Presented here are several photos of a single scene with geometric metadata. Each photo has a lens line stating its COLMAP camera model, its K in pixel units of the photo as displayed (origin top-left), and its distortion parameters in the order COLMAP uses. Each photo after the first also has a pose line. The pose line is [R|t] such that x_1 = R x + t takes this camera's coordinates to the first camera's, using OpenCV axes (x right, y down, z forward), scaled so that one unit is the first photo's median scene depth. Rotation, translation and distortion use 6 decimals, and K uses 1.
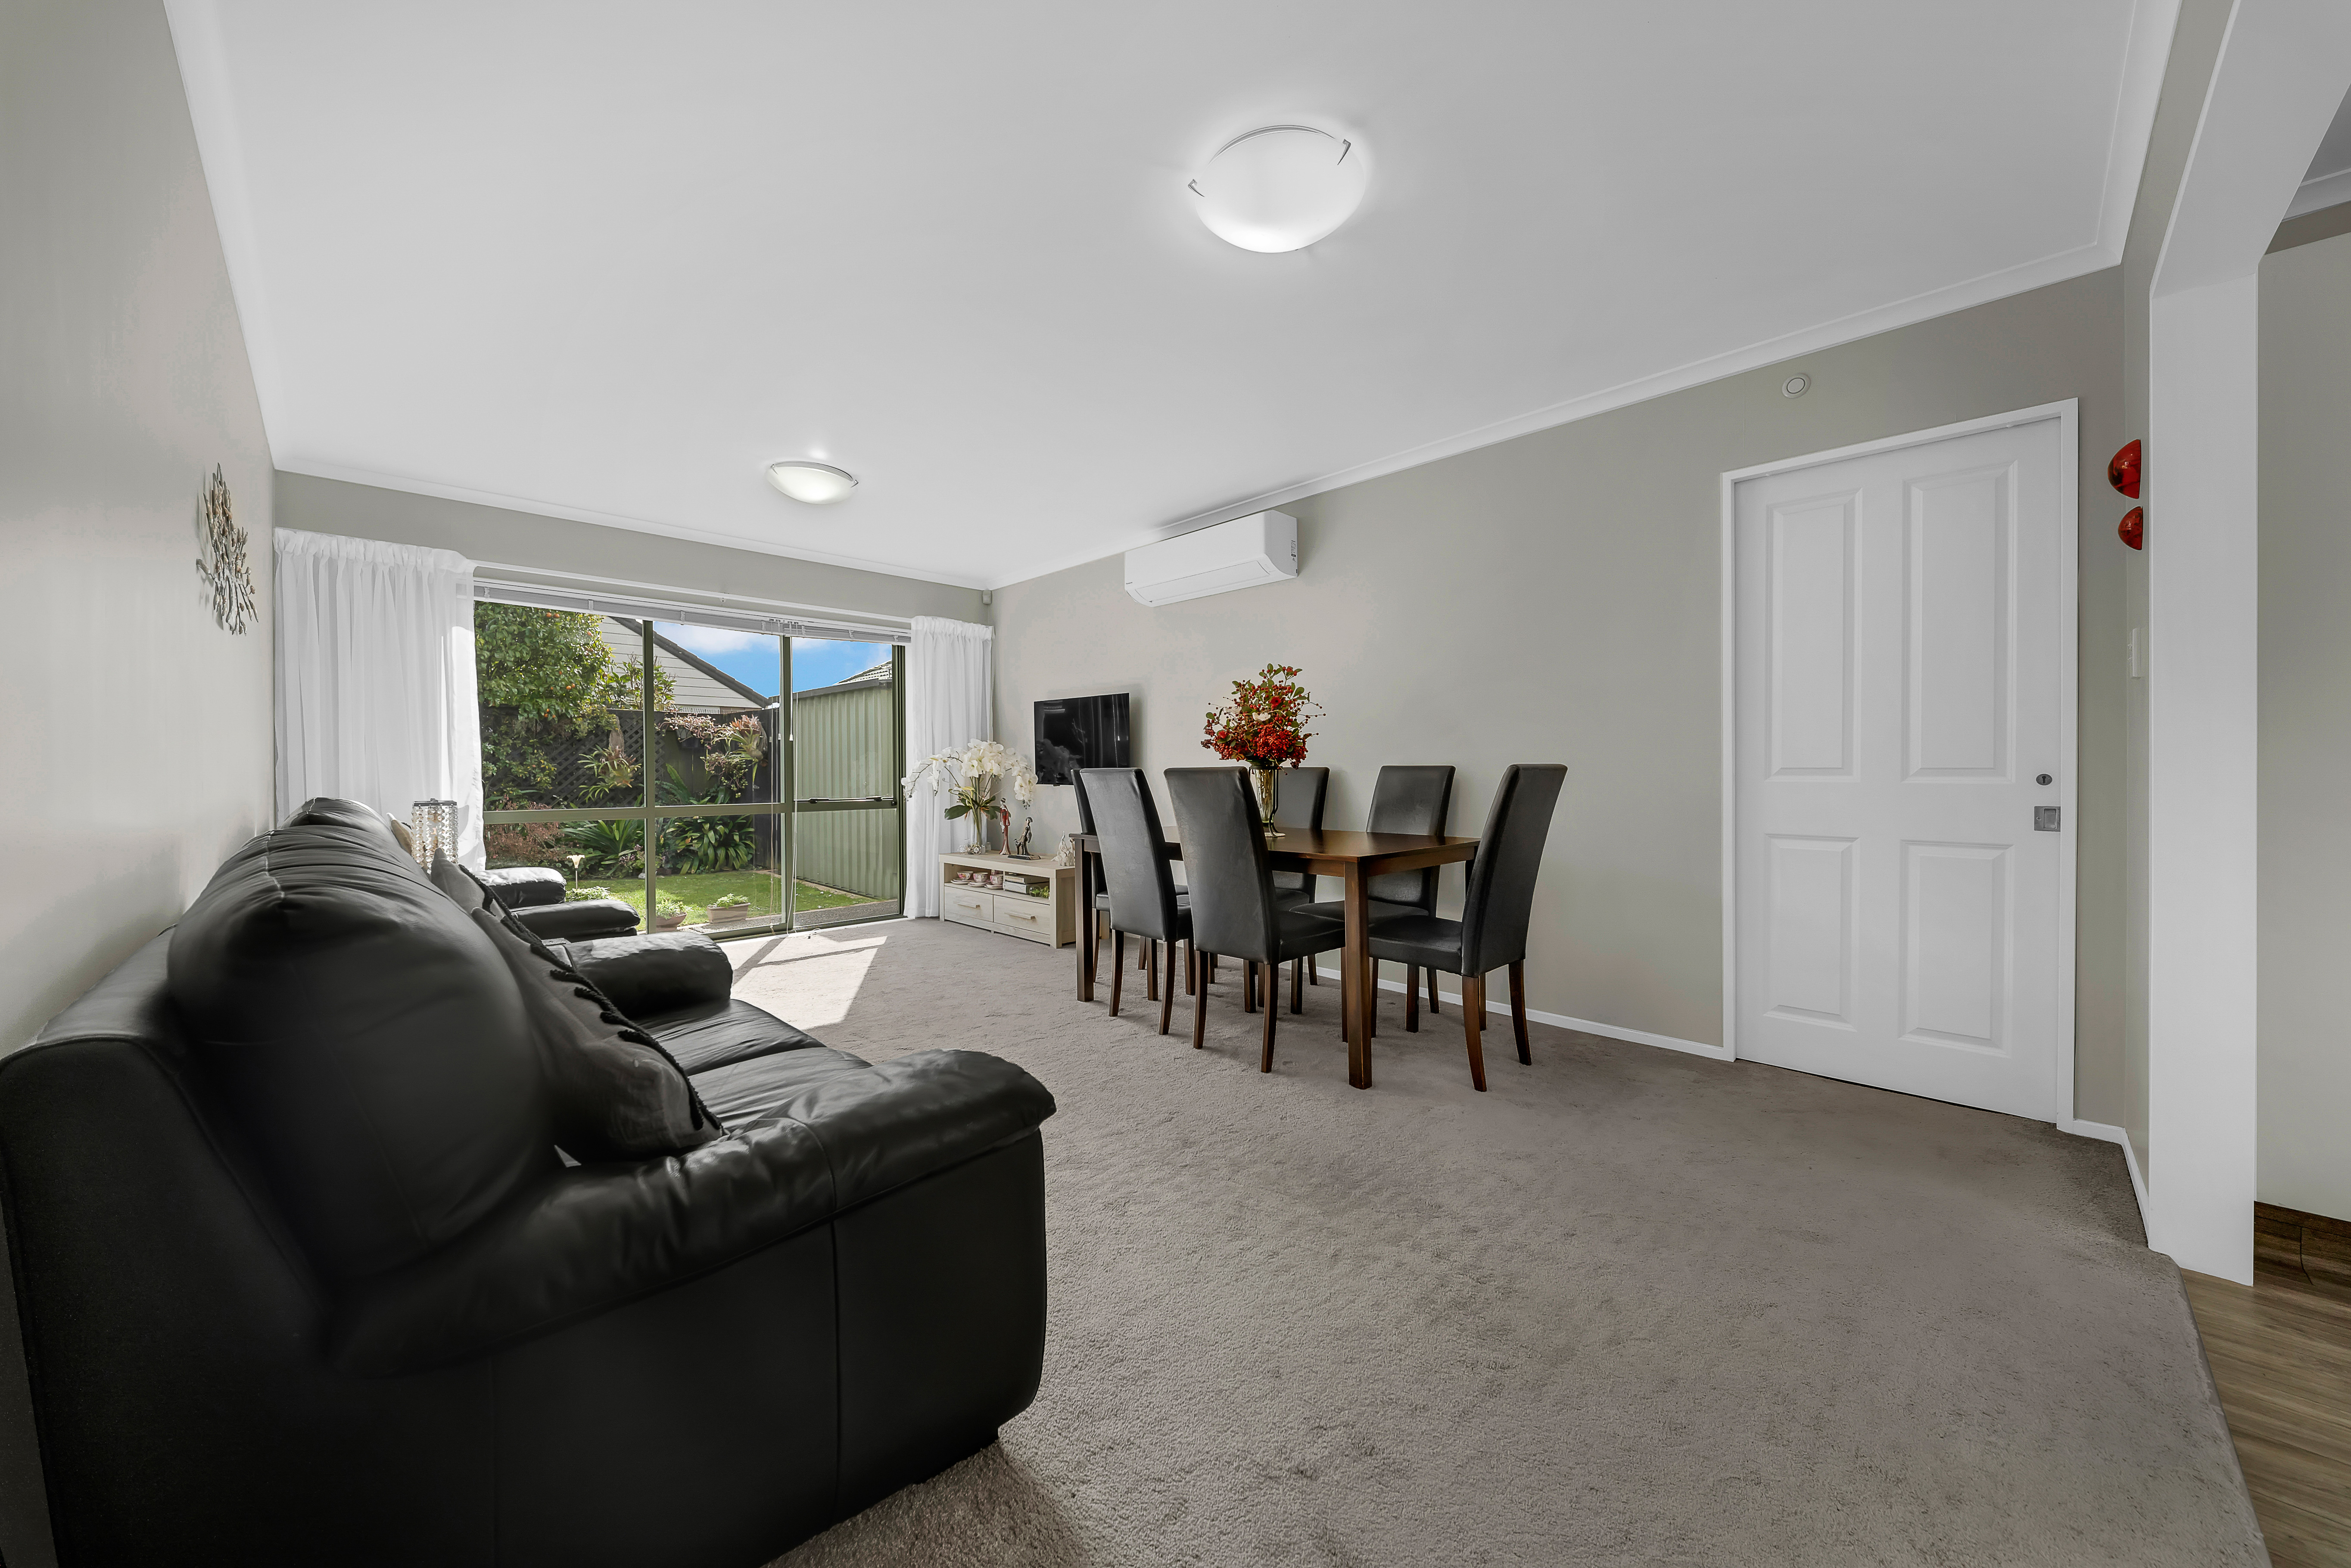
lens RADIAL K [[823.0, 0, 1176.3], [0, 823.0, 784.3], [0, 0, 1]] dist [0.001239, -0.000030]
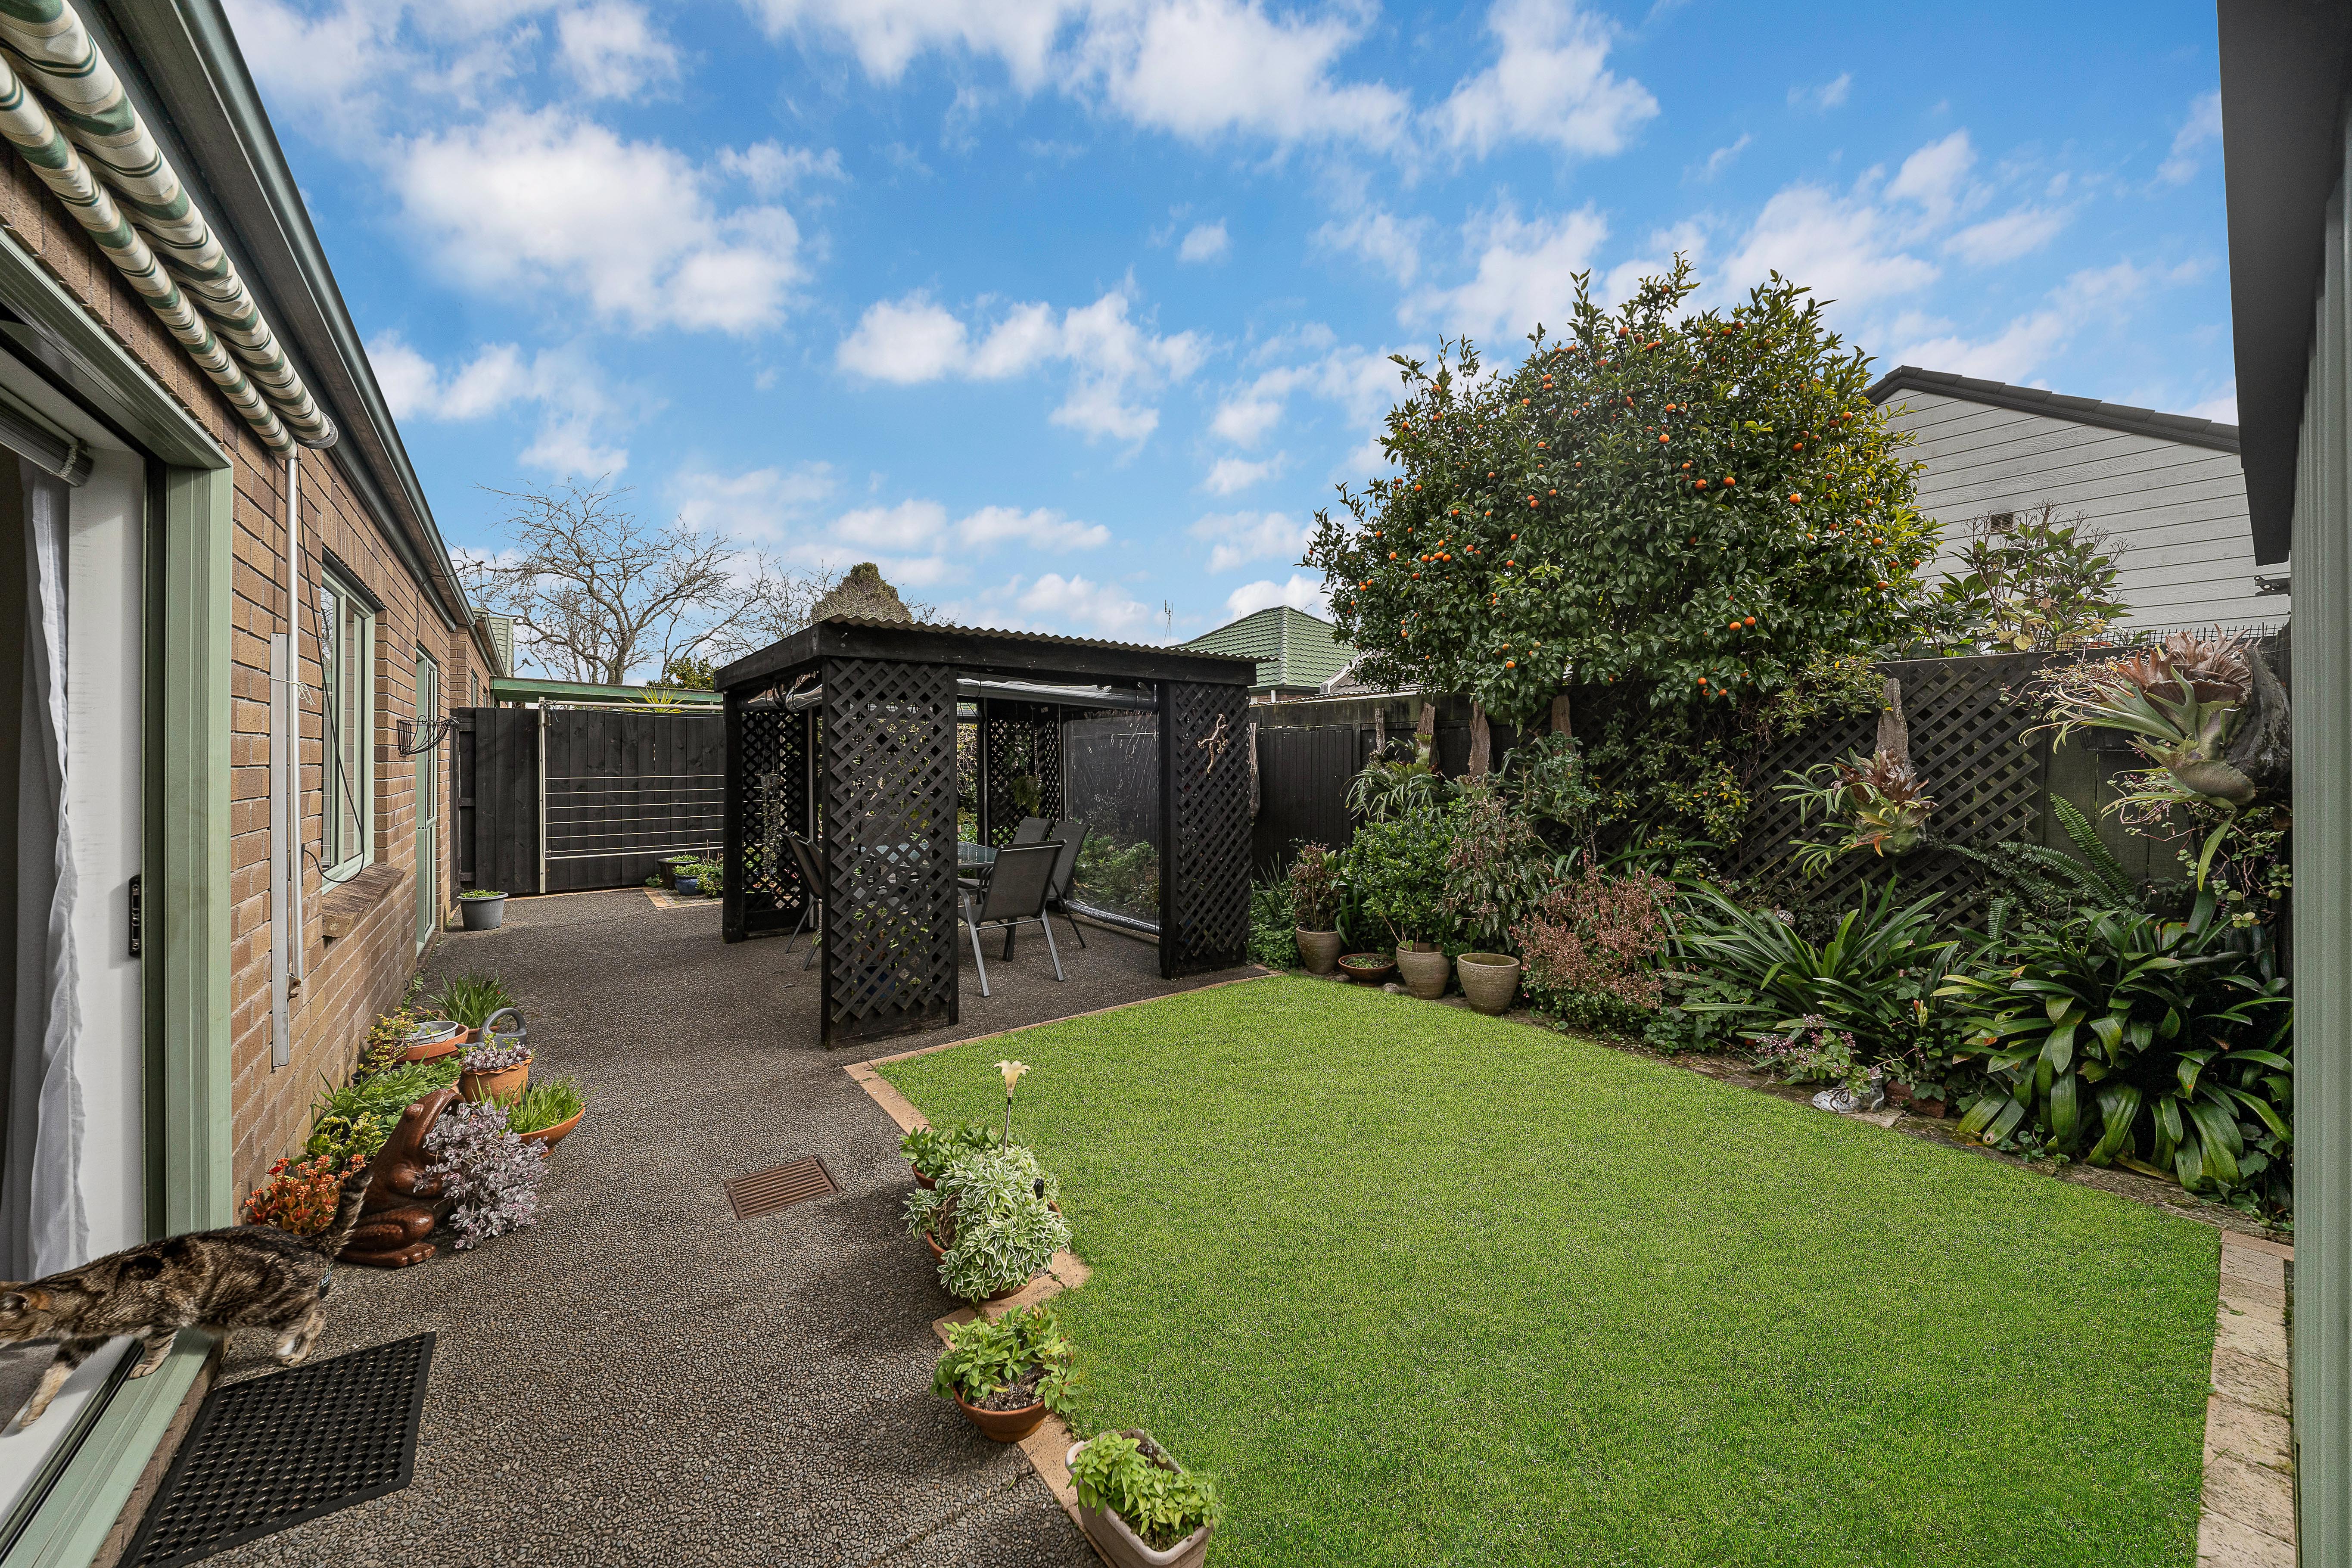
lens RADIAL K [[850.8, 0, 1185.6], [0, 850.8, 774.4], [0, 0, 1]] dist [-0.000744, 0.000066]
pose [[-0.107239, 0.016005, -0.994104, -0.382427], [-0.019705, 0.999640, 0.018219, -0.063542], [0.994038, 0.021543, -0.106885, 1.239189]]
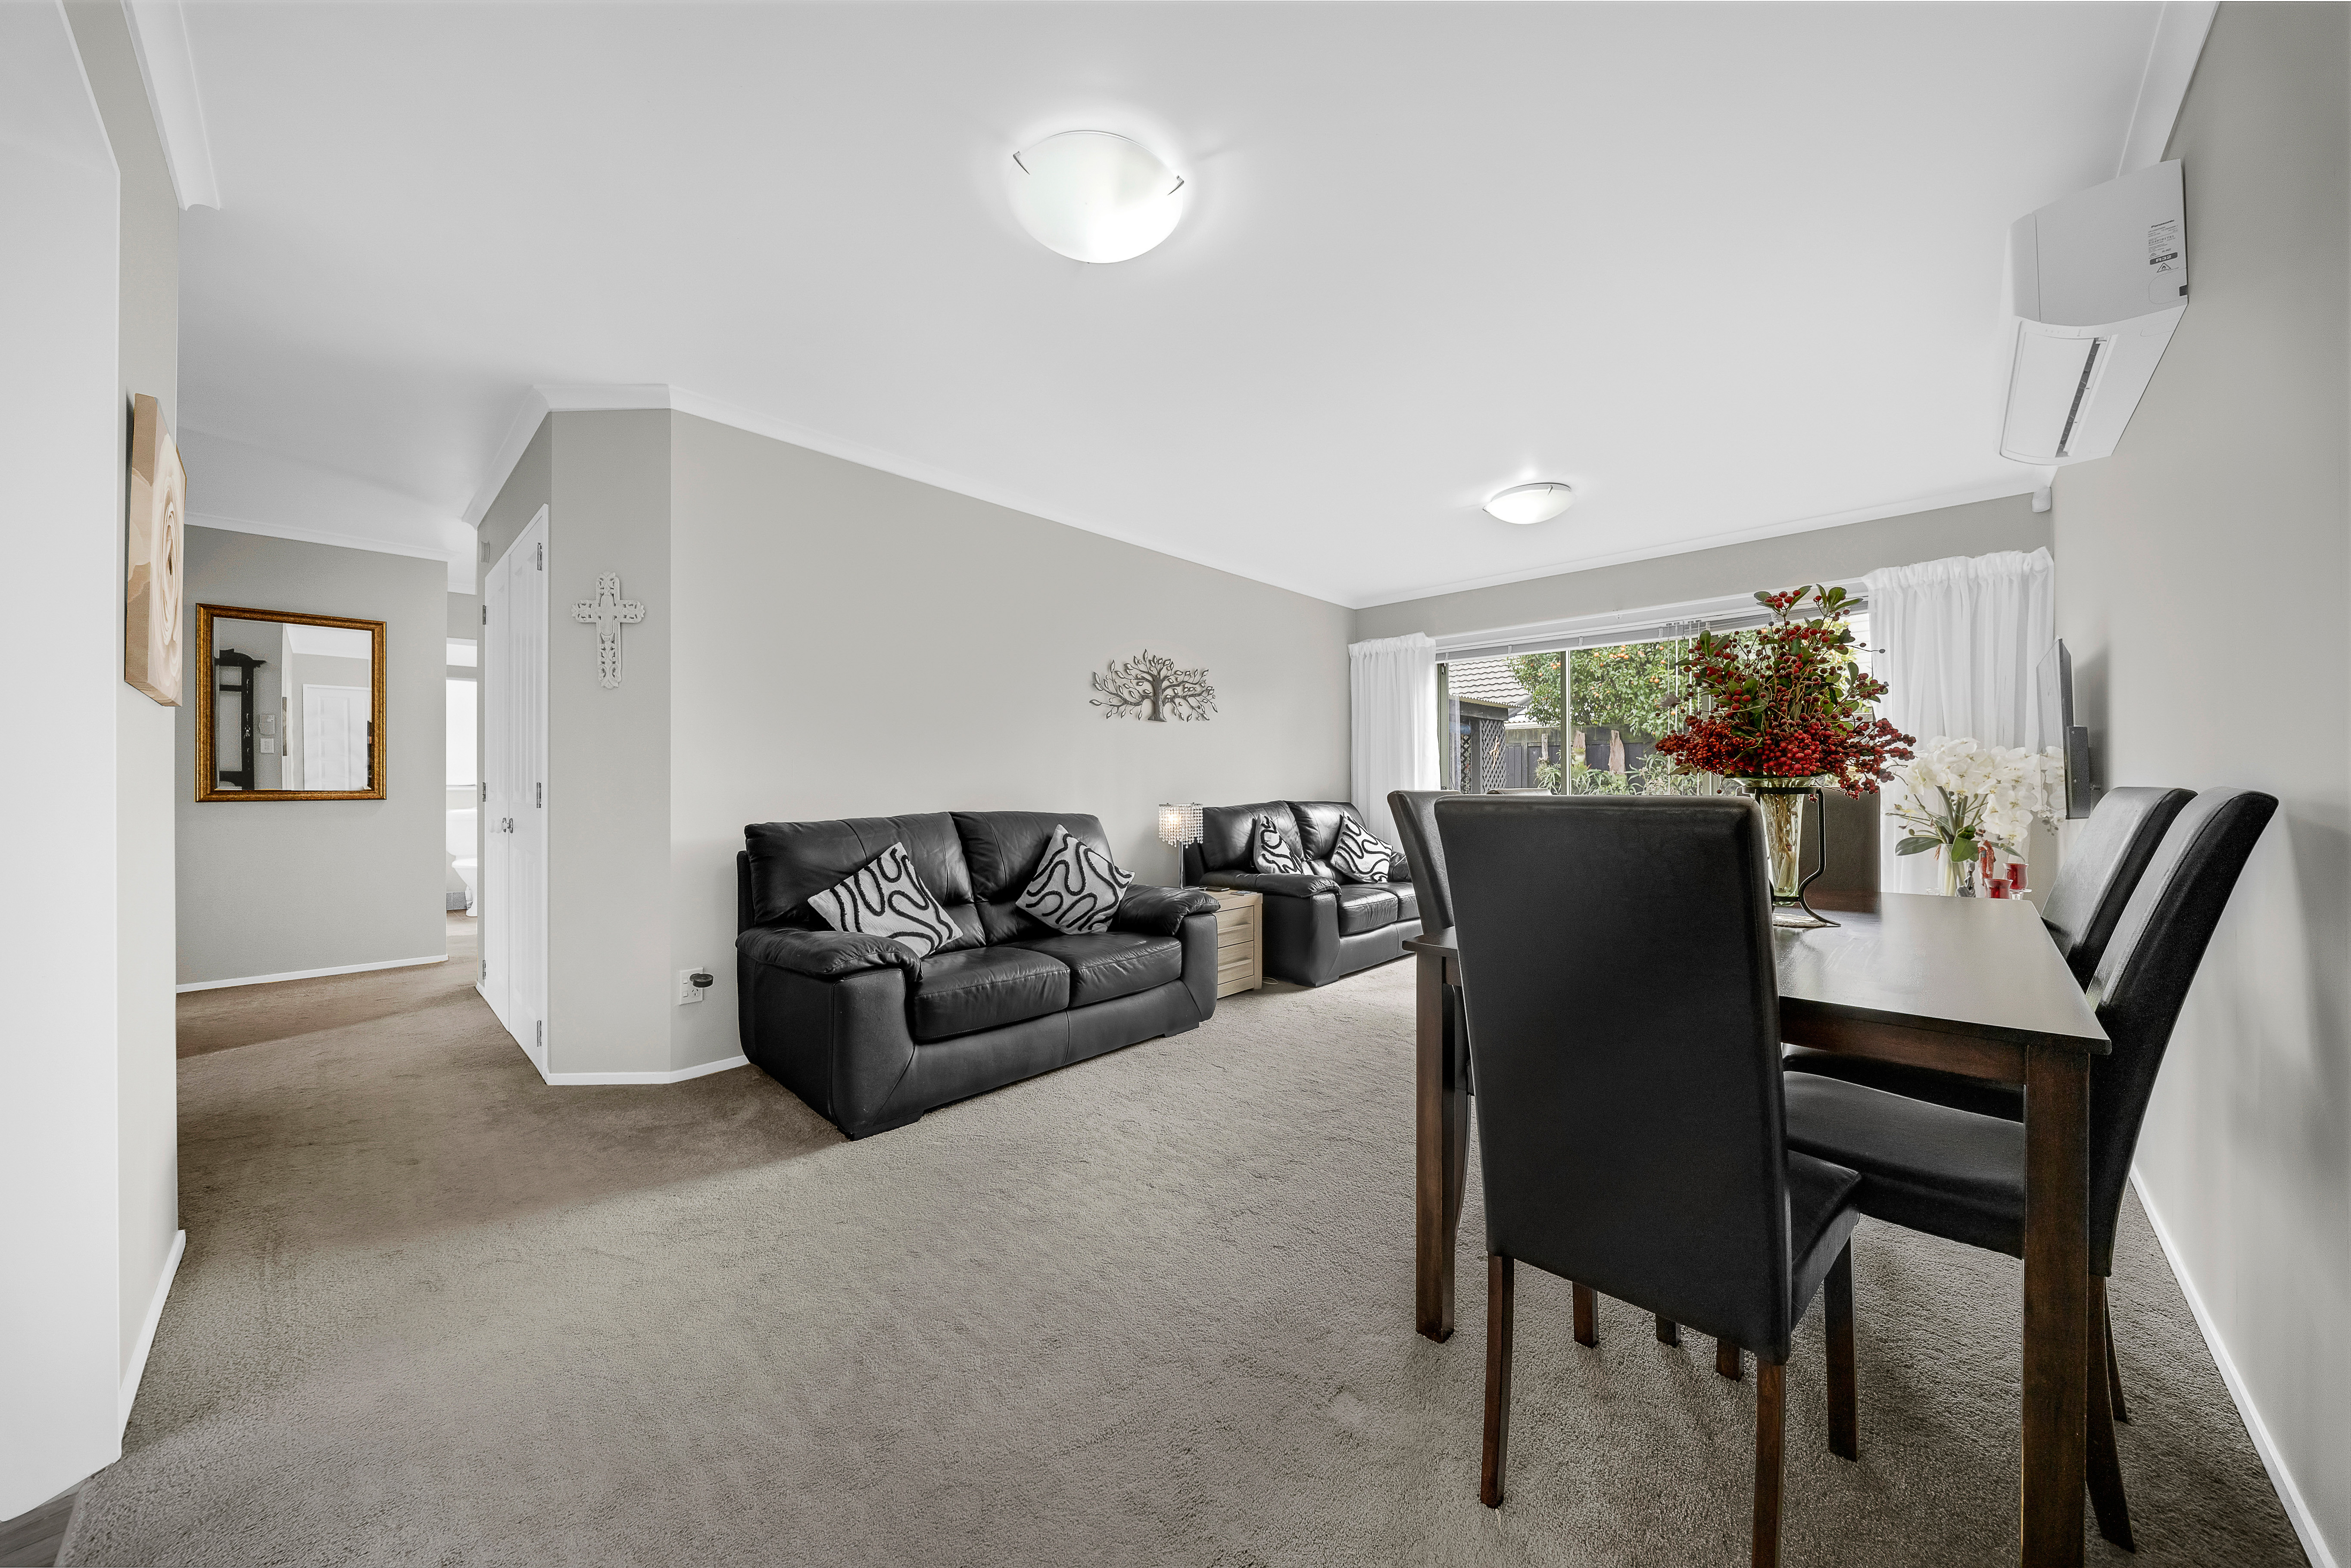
lens RADIAL K [[822.9, 0, 1178.2], [0, 822.9, 783.6], [0, 0, 1]] dist [0.001239, -0.000030]
pose [[0.039383, 0.005635, -0.999208, 0.390947], [-0.009994, 0.999936, 0.005245, -0.014490], [0.999174, 0.009779, 0.039437, 0.360451]]
